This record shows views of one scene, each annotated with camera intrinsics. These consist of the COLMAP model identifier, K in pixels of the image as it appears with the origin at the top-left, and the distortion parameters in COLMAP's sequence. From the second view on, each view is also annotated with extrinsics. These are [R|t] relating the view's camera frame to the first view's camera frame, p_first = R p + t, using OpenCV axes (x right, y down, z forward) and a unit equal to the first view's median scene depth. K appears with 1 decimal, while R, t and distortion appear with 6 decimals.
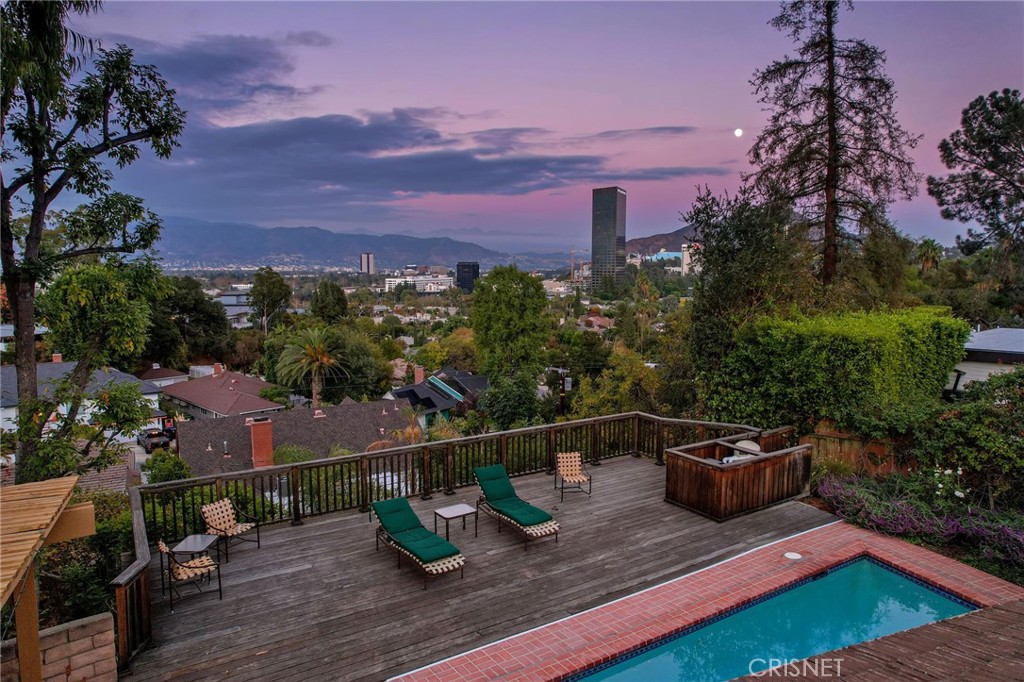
lens RADIAL K [[665.7, 0, 511.9], [0, 665.7, 330.1], [0, 0, 1]] dist [-0.026555, 0.001411]
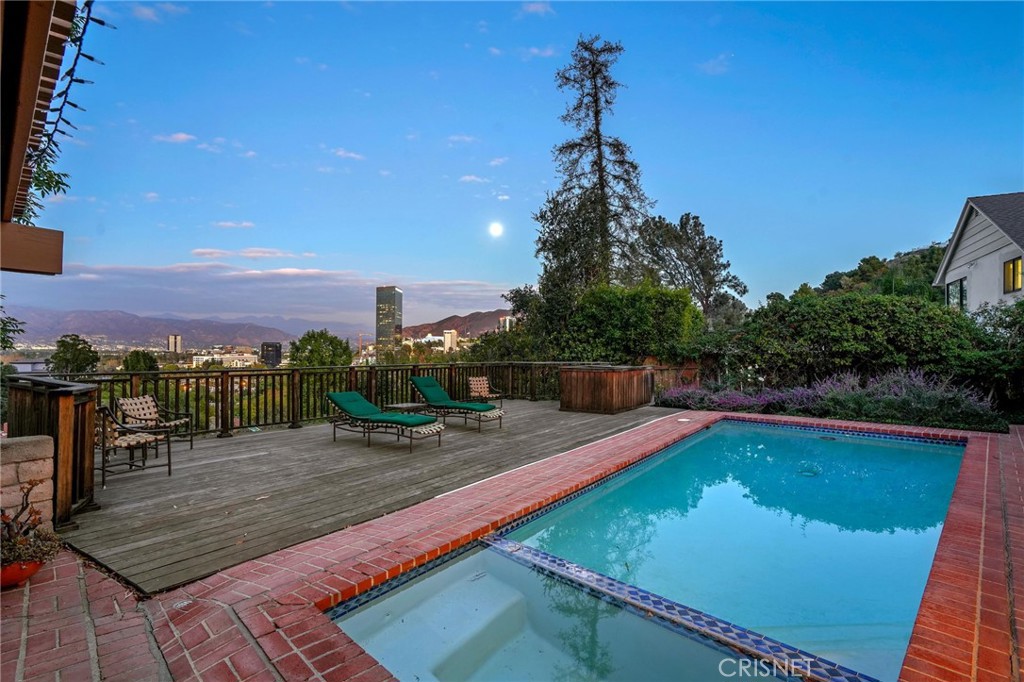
lens RADIAL K [[500.6, 0, 512.0], [0, 500.6, 341.0], [0, 0, 1]] dist [-0.056820, 0.031233]
pose [[0.923010, 0.009661, 0.384654, -0.028280], [0.035486, 0.993287, -0.110100, 0.032246], [-0.383136, 0.115274, 0.916471, 0.026311]]
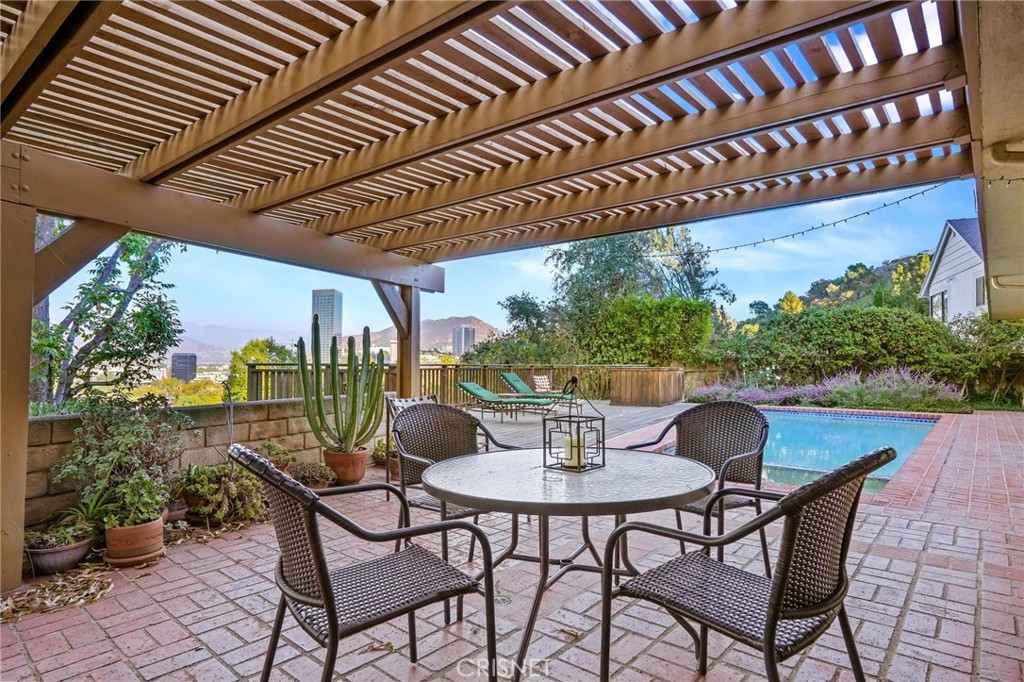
lens RADIAL K [[571.9, 0, 511.0], [0, 571.9, 345.7], [0, 0, 1]] dist [-0.042606, 0.038510]
pose [[0.887485, 0.018220, 0.460475, -0.071151], [0.041685, 0.991948, -0.119591, 0.037810], [-0.458946, 0.125330, 0.879580, 0.004387]]
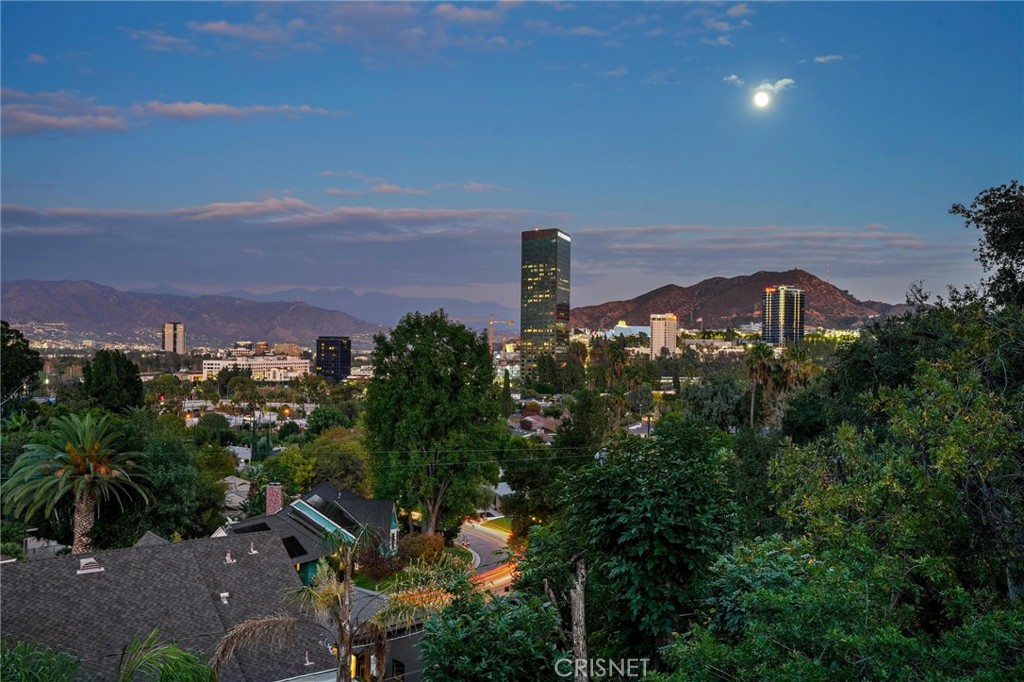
lens RADIAL K [[957.2, 0, 512.0], [0, 957.2, 341.0], [0, 0, 1]] dist [0.063433, 0.020104]
pose [[0.991784, 0.012836, 0.127279, -0.039835], [0.001125, 0.994040, -0.109010, 0.020934], [-0.127920, 0.108257, 0.985858, 0.126275]]
